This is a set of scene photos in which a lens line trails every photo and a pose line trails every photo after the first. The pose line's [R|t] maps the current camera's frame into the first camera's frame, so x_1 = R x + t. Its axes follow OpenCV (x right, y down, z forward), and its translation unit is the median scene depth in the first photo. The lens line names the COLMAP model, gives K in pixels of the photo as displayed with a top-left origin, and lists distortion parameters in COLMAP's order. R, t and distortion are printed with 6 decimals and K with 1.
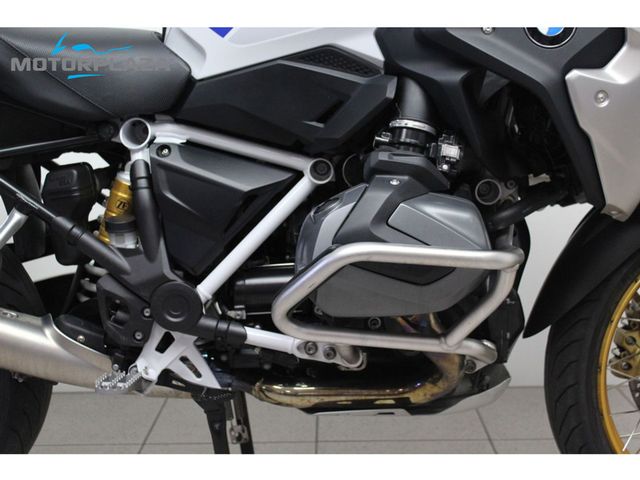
lens RADIAL K [[997.3, 0, 320.6], [0, 997.3, 245.3], [0, 0, 1]] dist [0.014351, 0.000000]
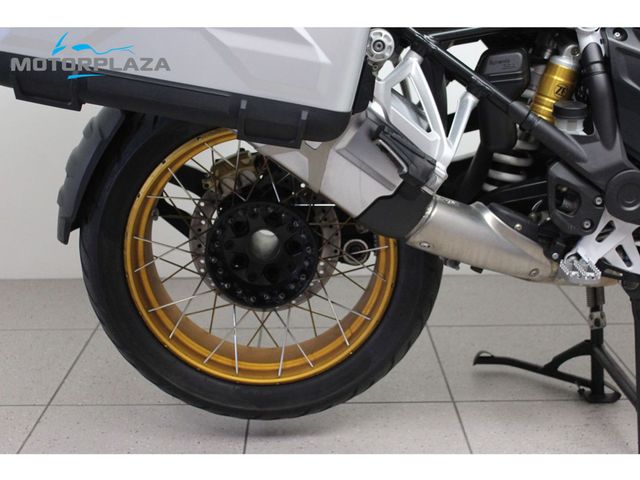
lens RADIAL K [[879.2, 0, 318.1], [0, 879.2, 237.3], [0, 0, 1]] dist [-0.058111, 0.000000]
pose [[0.999633, 0.001679, 0.027022, -0.472802], [-0.004900, 0.992815, 0.119557, 0.001080], [-0.026627, -0.119645, 0.992460, 0.149874]]
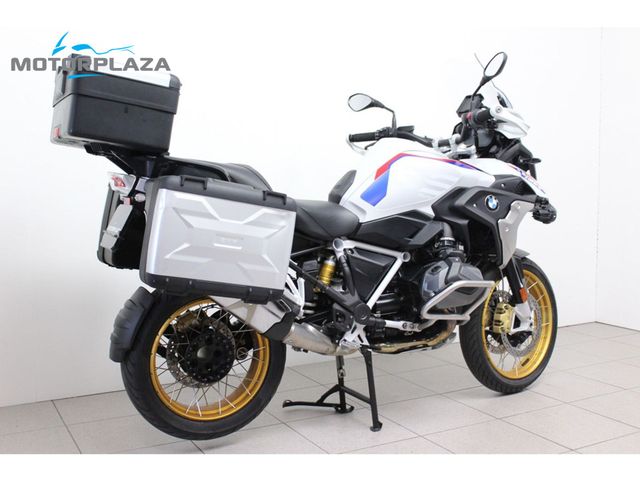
lens RADIAL K [[709.6, 0, 319.8], [0, 709.6, 237.8], [0, 0, 1]] dist [-0.000424, 0.000000]
pose [[0.881178, -0.032781, 0.471647, -1.065355], [0.070338, 0.995581, -0.062215, -0.024168], [-0.467524, 0.087997, 0.879590, -0.526360]]
